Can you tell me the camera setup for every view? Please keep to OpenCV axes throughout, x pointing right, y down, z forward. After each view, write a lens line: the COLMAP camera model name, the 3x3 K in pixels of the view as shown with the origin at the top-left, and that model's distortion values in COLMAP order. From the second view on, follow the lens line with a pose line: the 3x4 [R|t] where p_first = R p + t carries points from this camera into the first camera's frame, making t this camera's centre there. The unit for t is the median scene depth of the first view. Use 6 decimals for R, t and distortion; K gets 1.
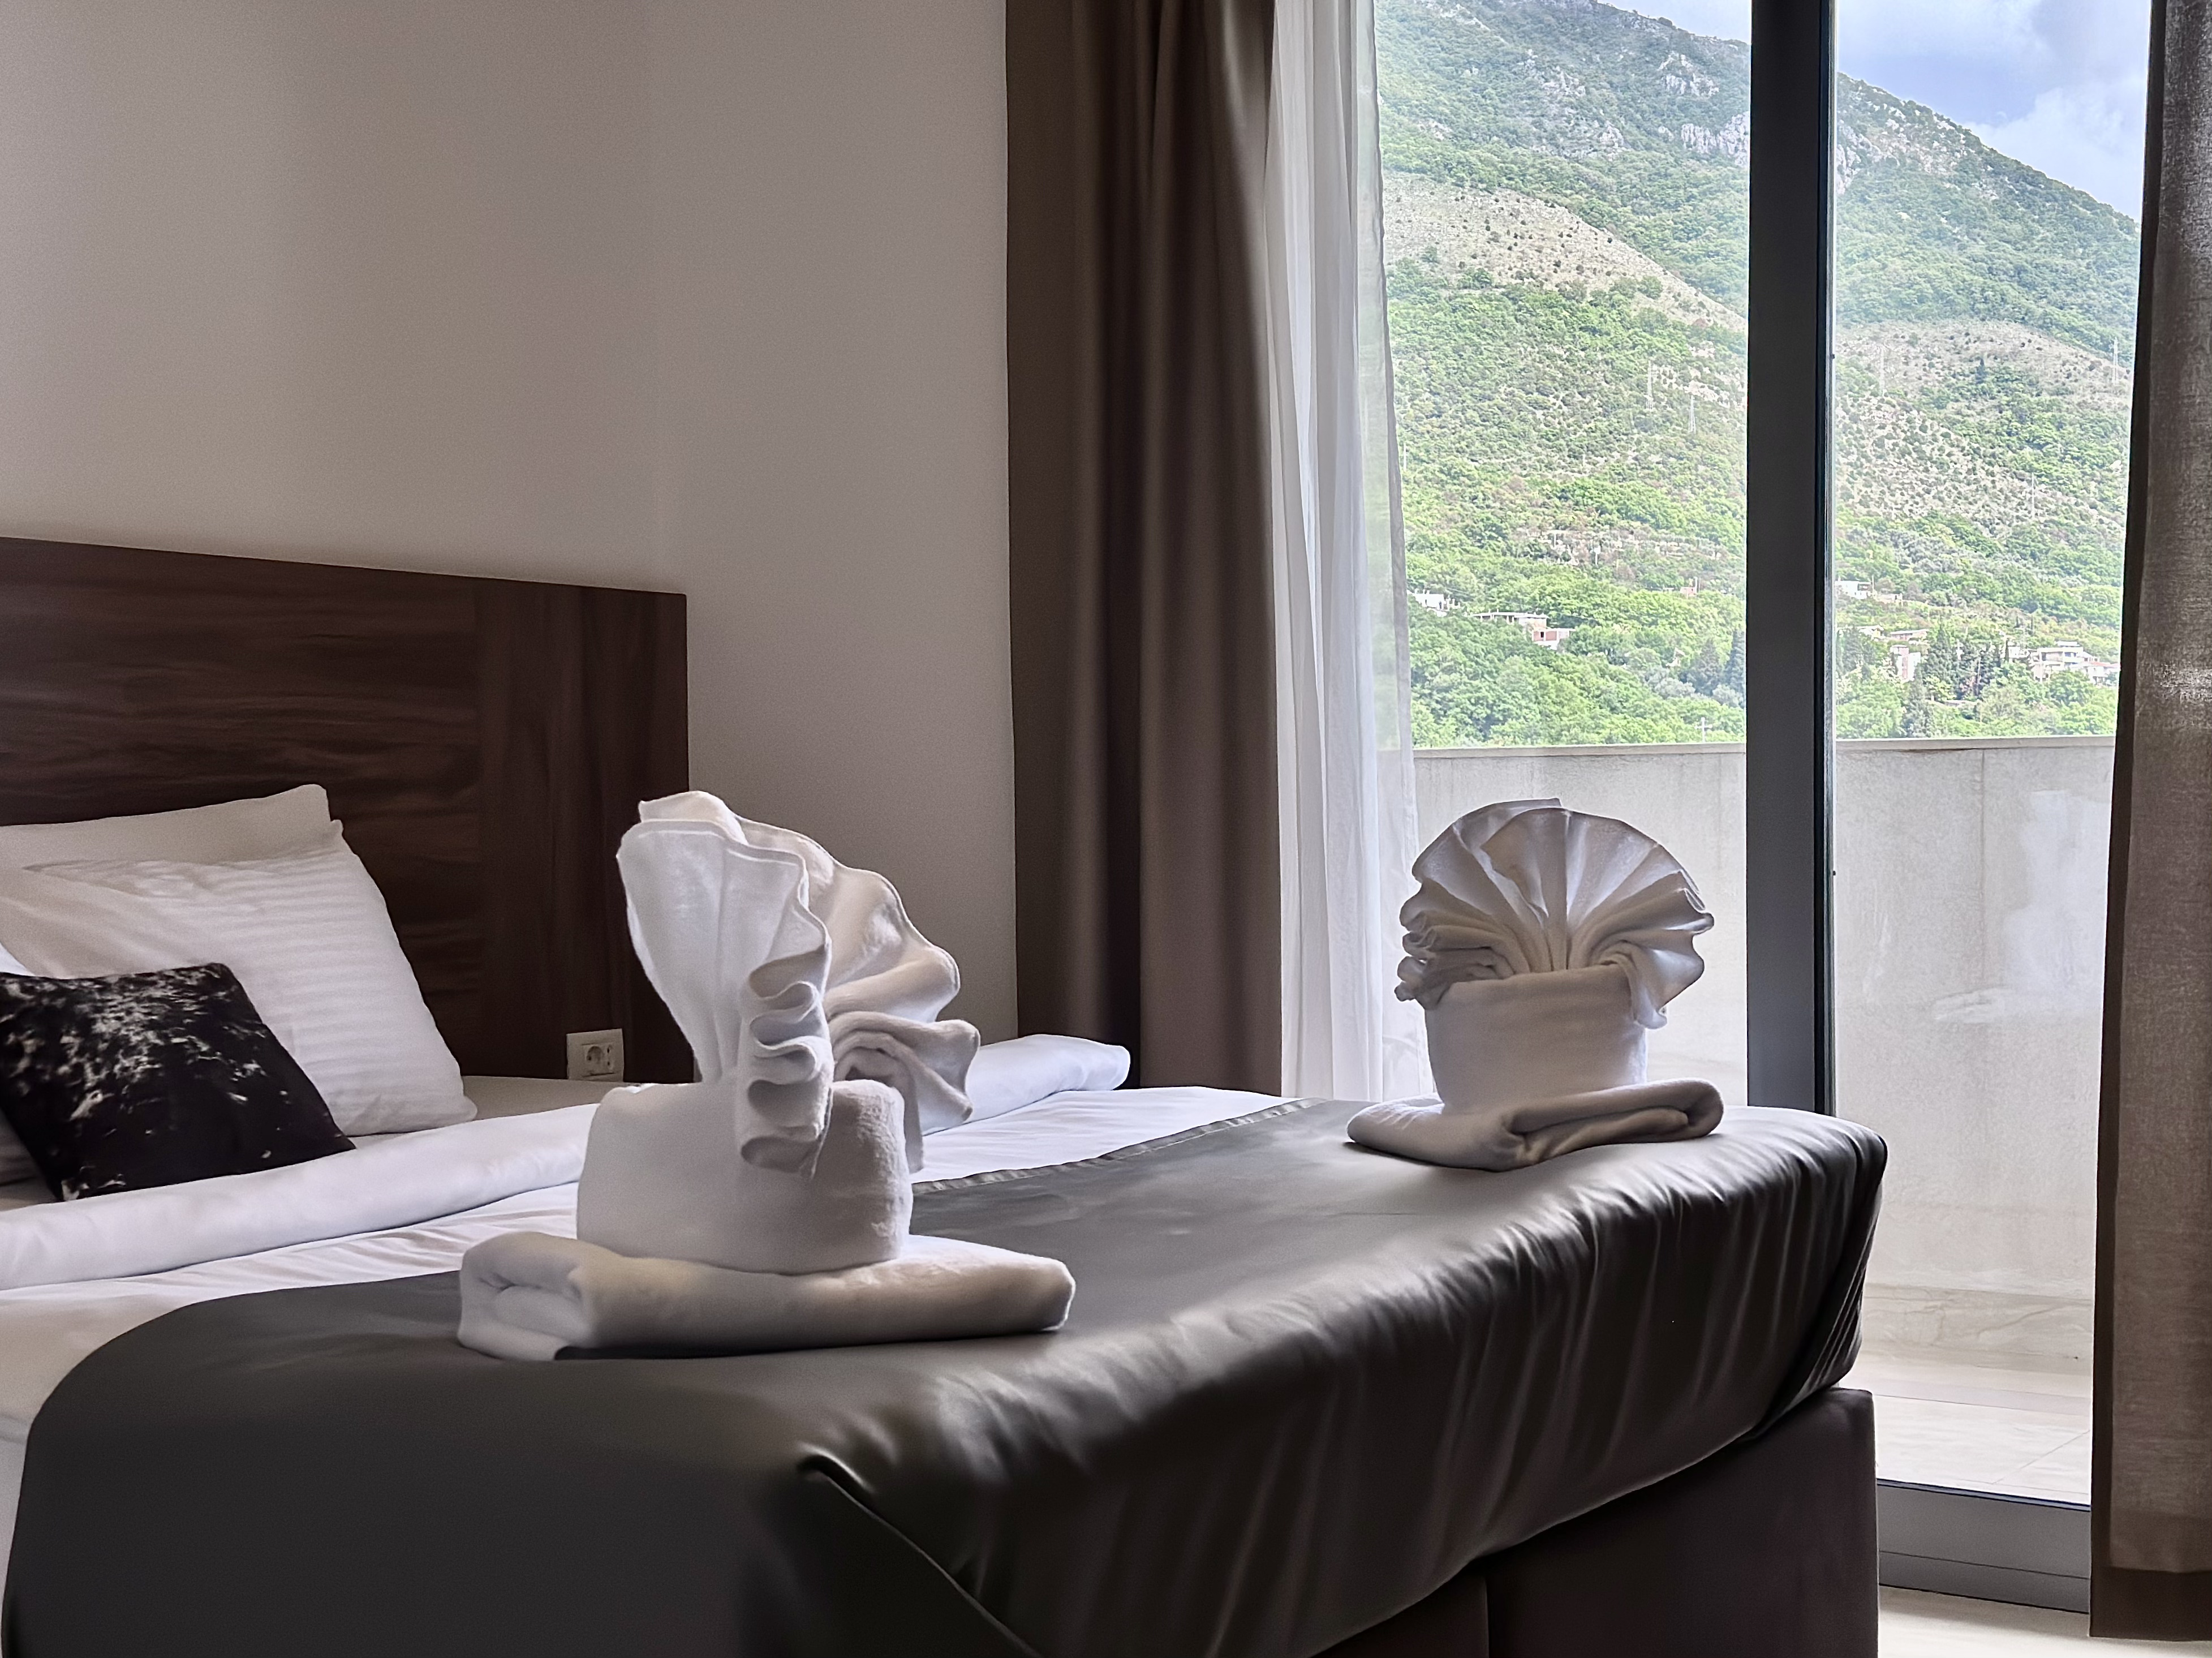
lens RADIAL K [[3064.3, 0, 1106.0], [0, 3064.3, 829.0], [0, 0, 1]] dist [0.189874, -0.487070]
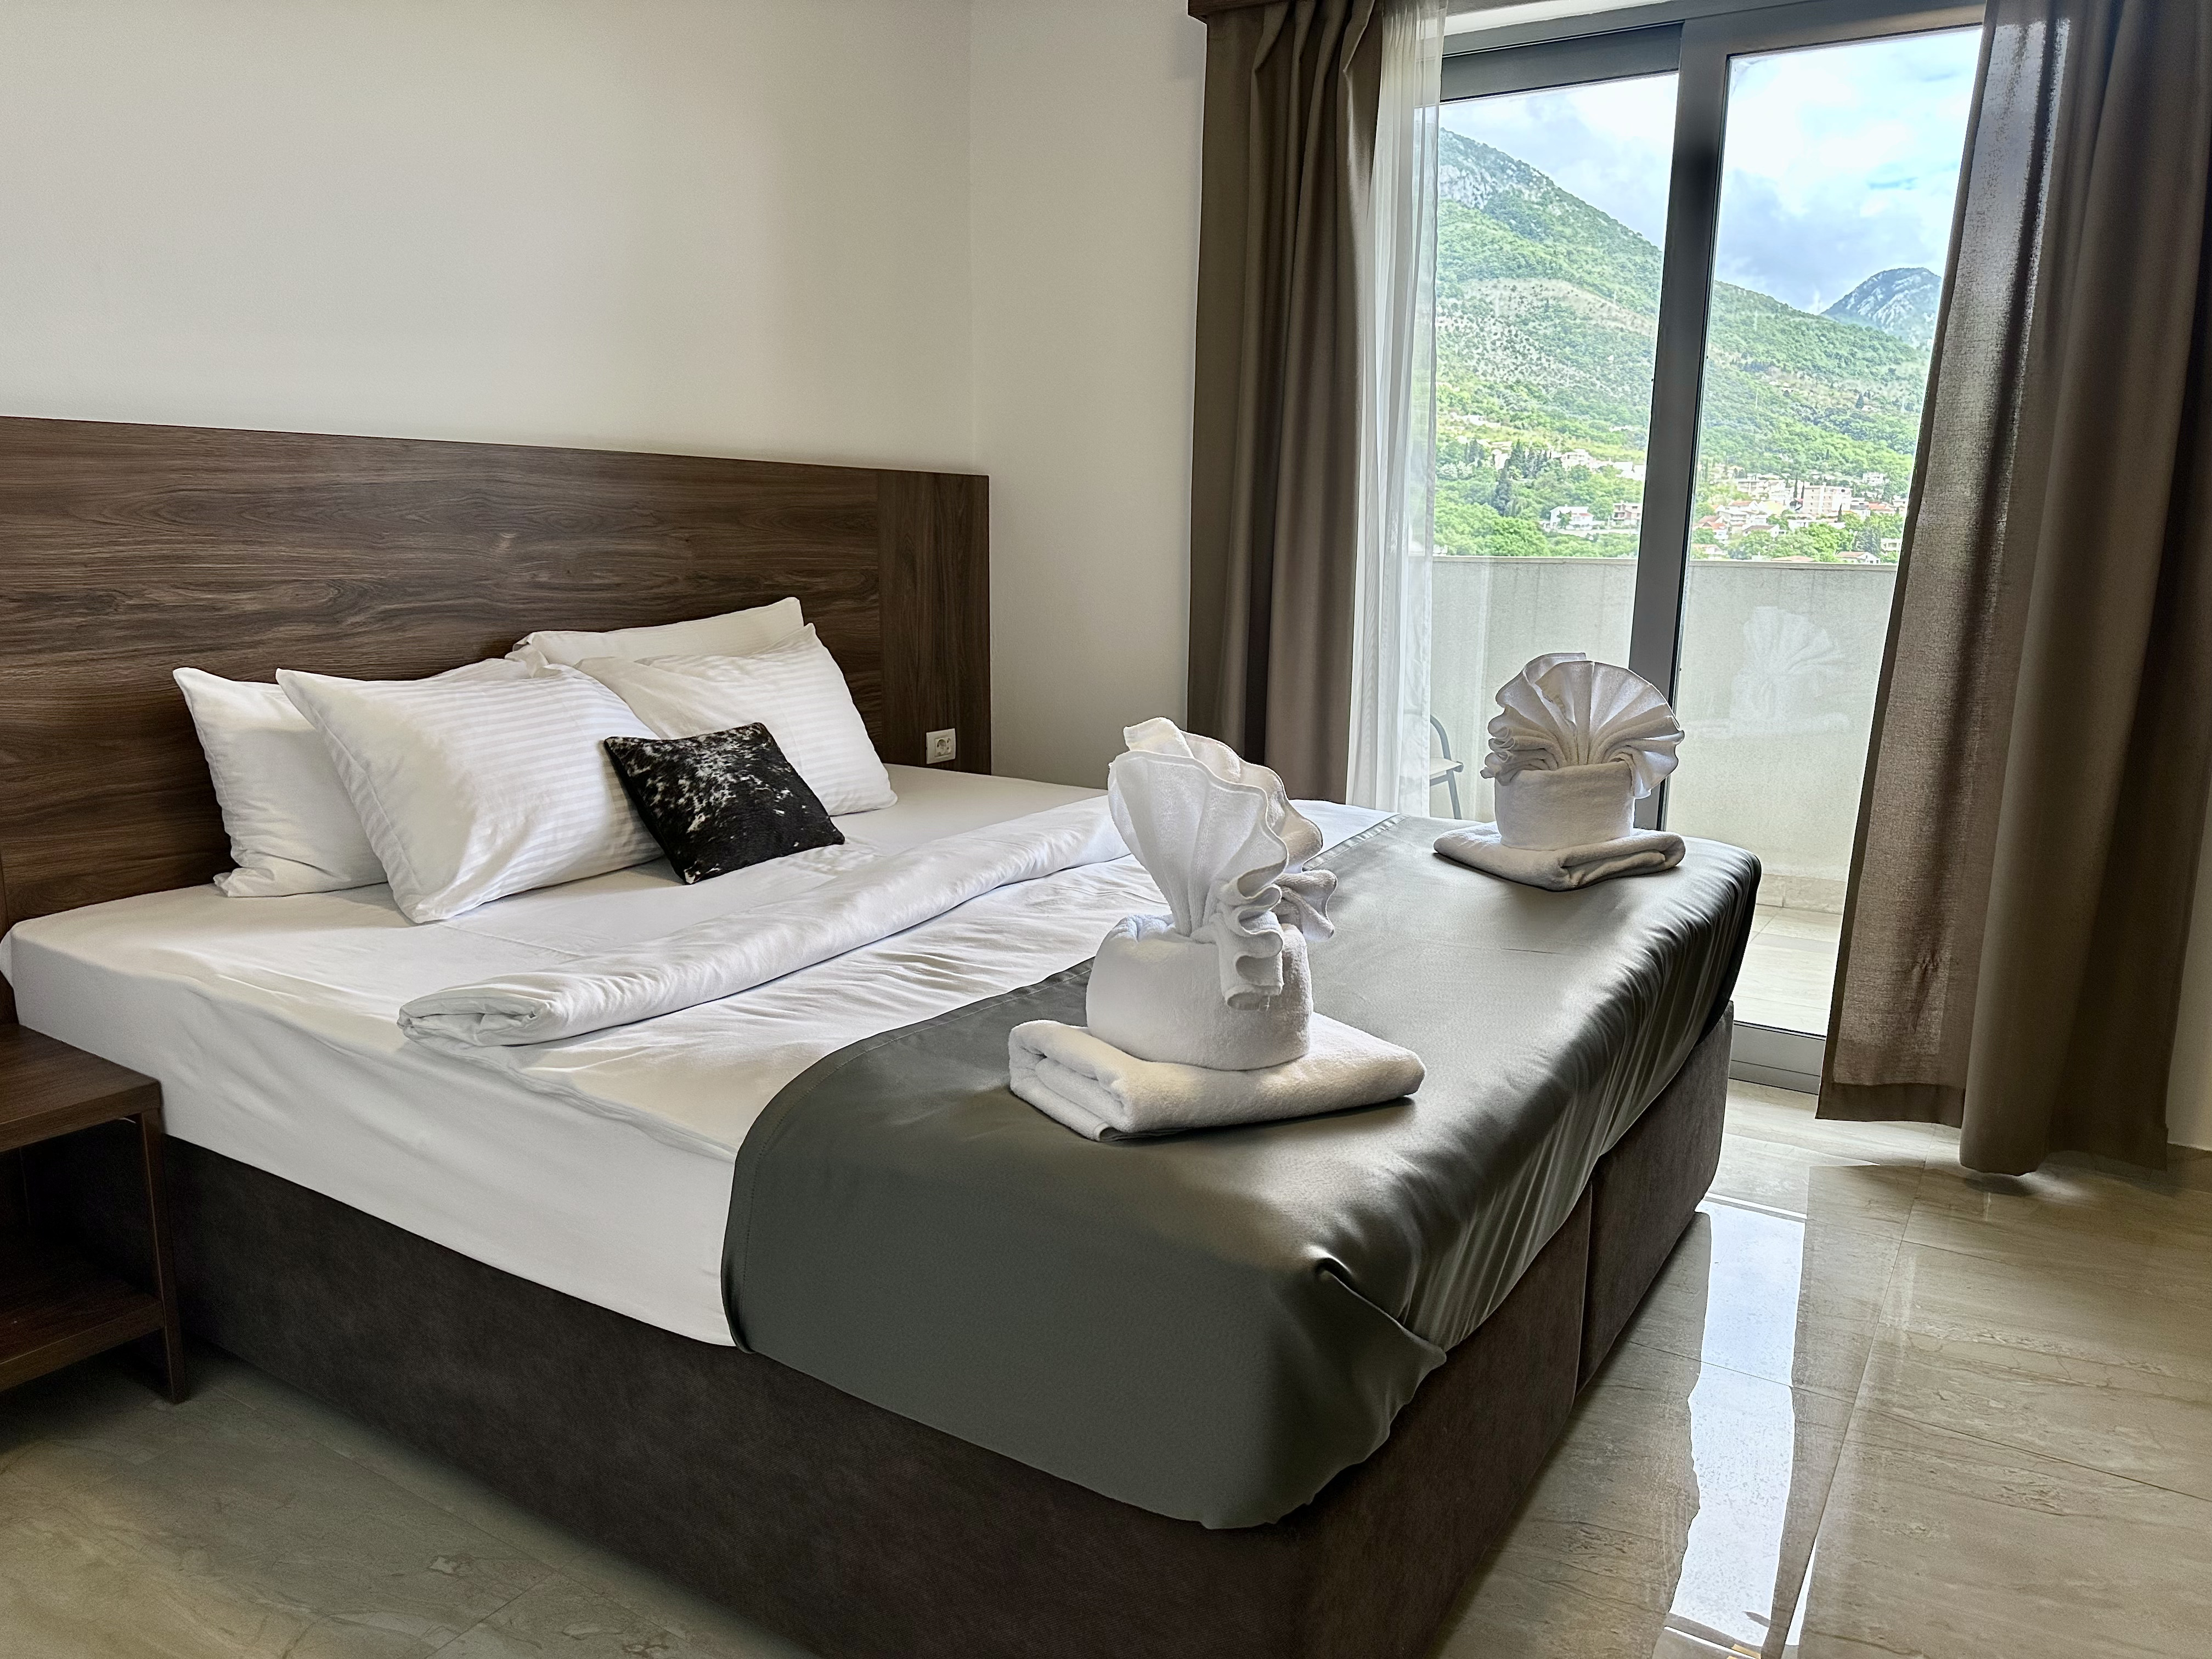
lens RADIAL K [[1535.7, 0, 1106.0], [0, 1535.7, 829.5], [0, 0, 1]] dist [0.124425, -0.104934]
pose [[0.999725, 0.023175, -0.003572, -0.101630], [-0.022175, 0.983910, 0.177284, -0.058698], [0.007623, -0.177156, 0.984153, 0.177232]]
